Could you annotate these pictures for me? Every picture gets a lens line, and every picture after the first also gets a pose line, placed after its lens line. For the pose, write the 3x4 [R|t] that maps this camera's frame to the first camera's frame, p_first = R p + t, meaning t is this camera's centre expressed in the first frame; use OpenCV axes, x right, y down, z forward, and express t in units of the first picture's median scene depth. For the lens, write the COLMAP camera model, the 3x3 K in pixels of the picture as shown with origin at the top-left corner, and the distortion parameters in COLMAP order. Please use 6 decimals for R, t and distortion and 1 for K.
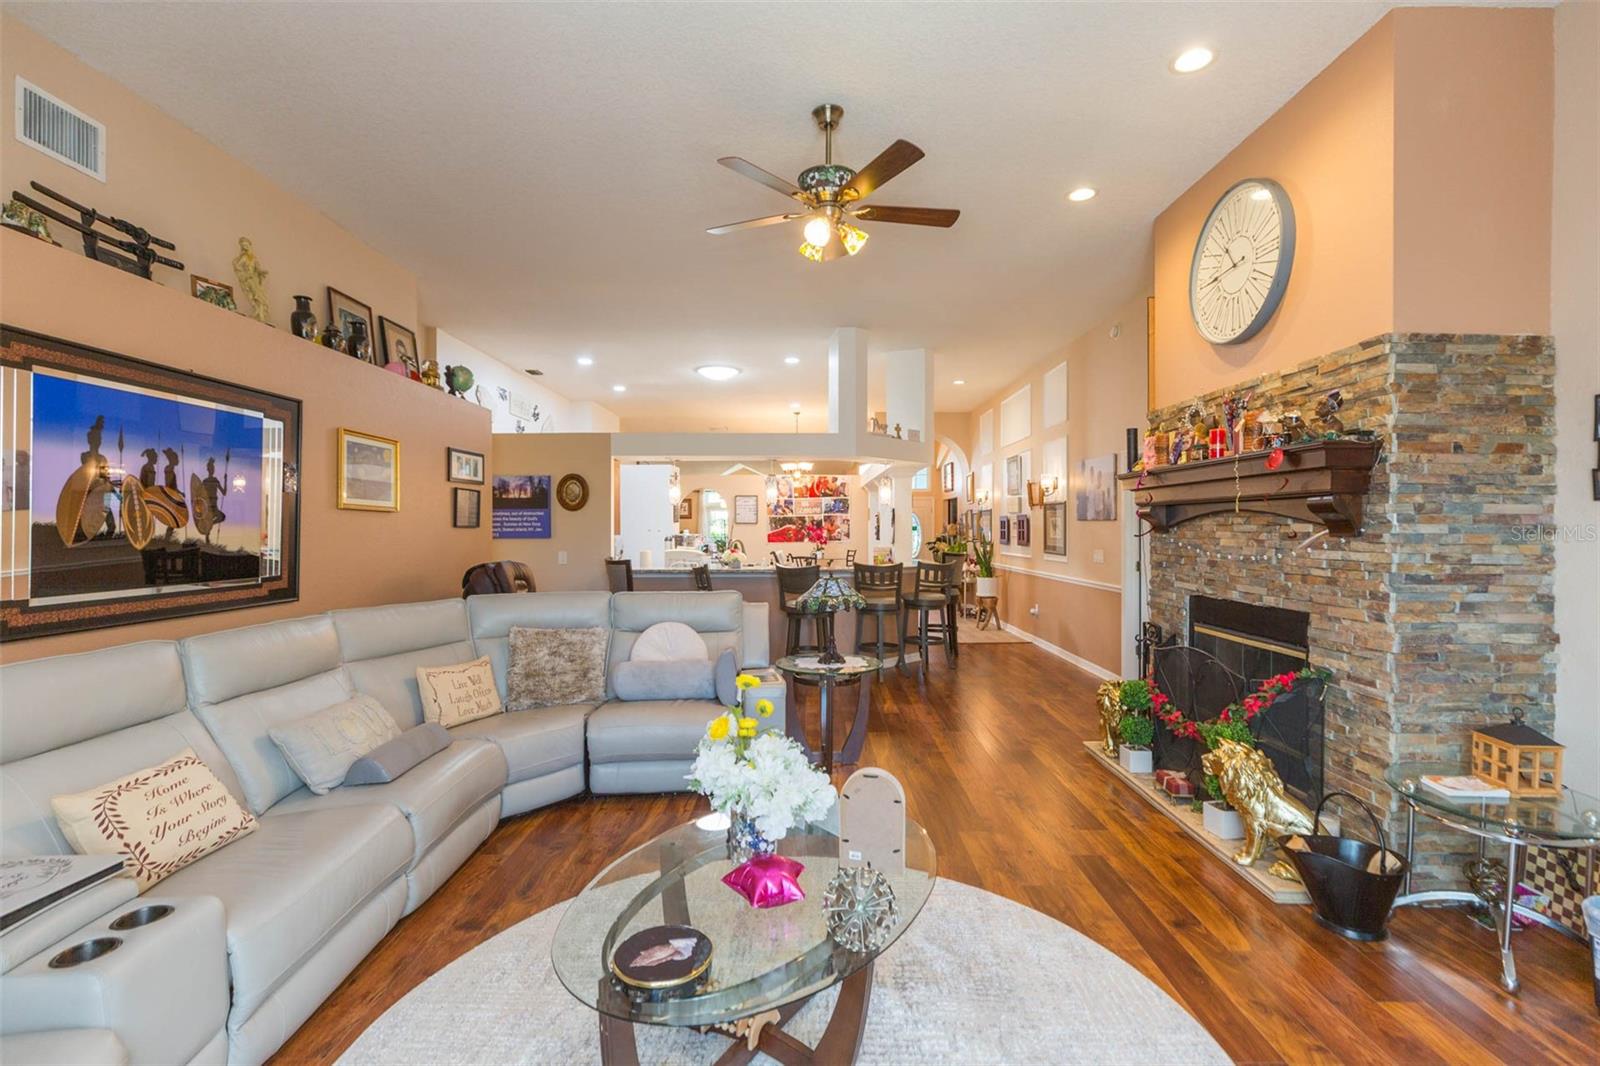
lens RADIAL K [[750.7, 0, 800.0], [0, 750.7, 533.0], [0, 0, 1]] dist [0.000613, 0.000478]
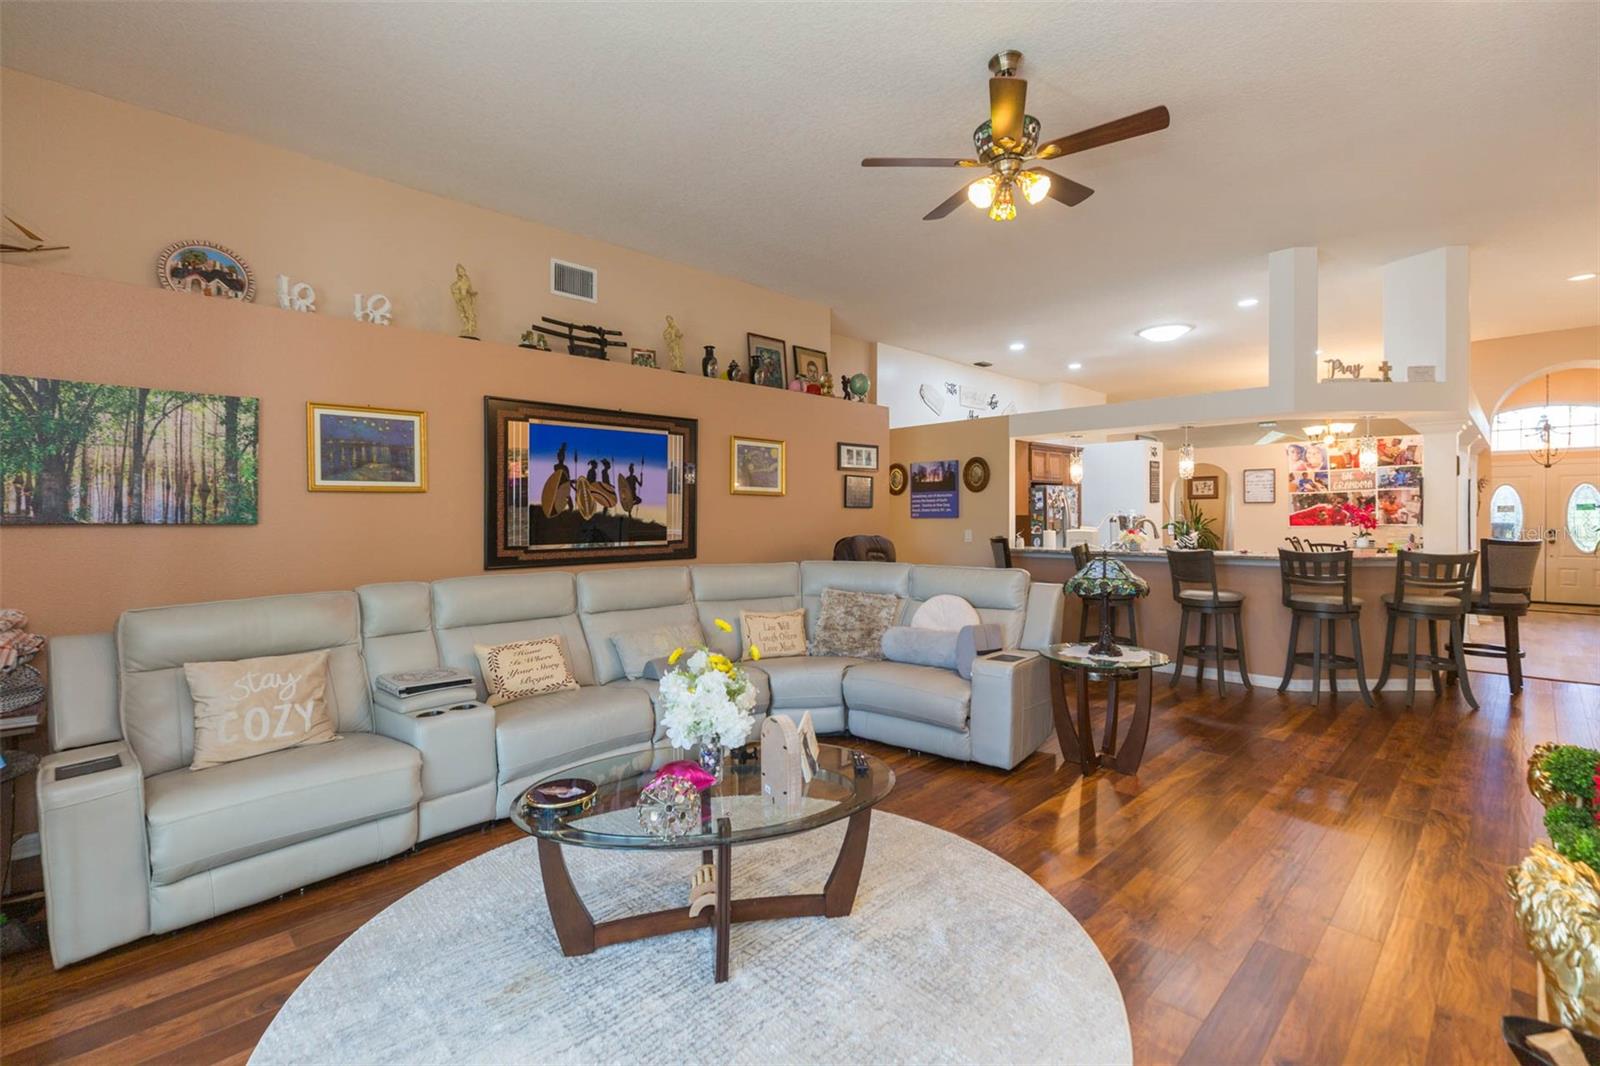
lens RADIAL K [[753.7, 0, 800.5], [0, 753.7, 521.0], [0, 0, 1]] dist [0.002923, 0.000254]
pose [[0.680265, 0.002213, -0.732963, 0.510719], [-0.000369, 0.999996, 0.002677, 0.014332], [0.732966, -0.001551, 0.680263, 0.148853]]
